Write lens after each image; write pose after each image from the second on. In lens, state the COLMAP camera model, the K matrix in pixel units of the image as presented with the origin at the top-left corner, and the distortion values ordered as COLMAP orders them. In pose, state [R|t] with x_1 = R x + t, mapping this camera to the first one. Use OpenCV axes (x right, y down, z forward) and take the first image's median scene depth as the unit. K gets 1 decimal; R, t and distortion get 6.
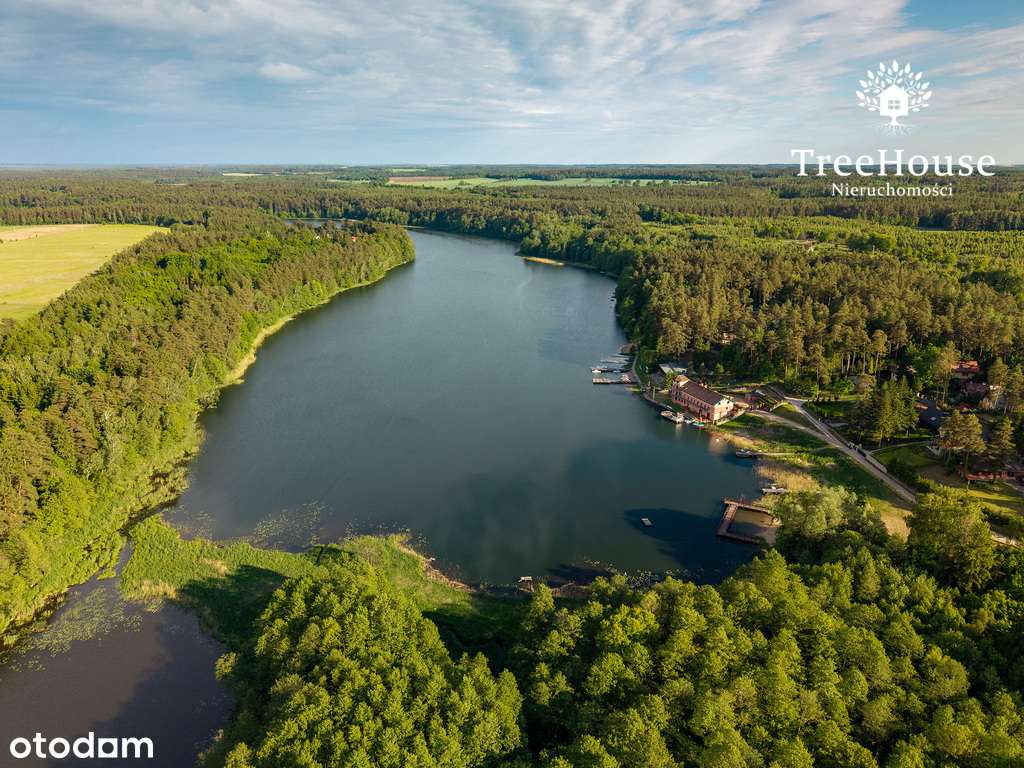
lens RADIAL K [[688.9, 0, 512.0], [0, 688.9, 384.0], [0, 0, 1]] dist [-0.003445, -0.000714]
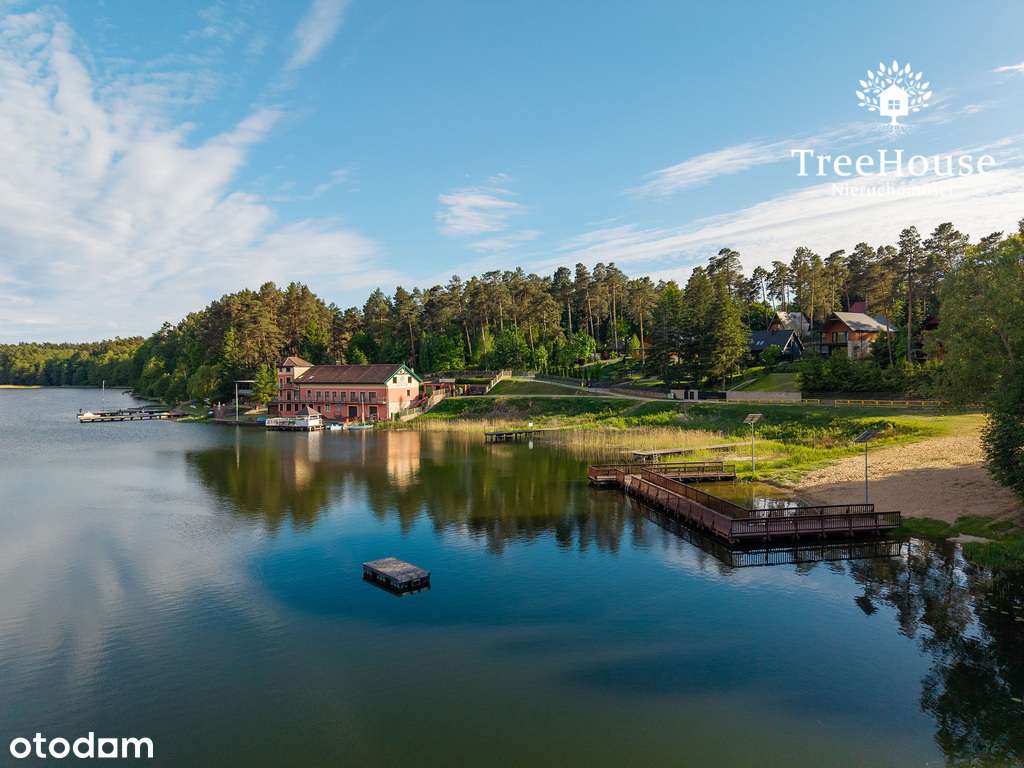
lens RADIAL K [[688.9, 0, 512.0], [0, 688.9, 384.0], [0, 0, 1]] dist [-0.003445, -0.000714]
pose [[0.791209, -0.007795, 0.611496, 0.077505], [0.182023, 0.957601, -0.223311, 0.146561], [-0.583828, 0.287992, 0.759082, 0.589879]]
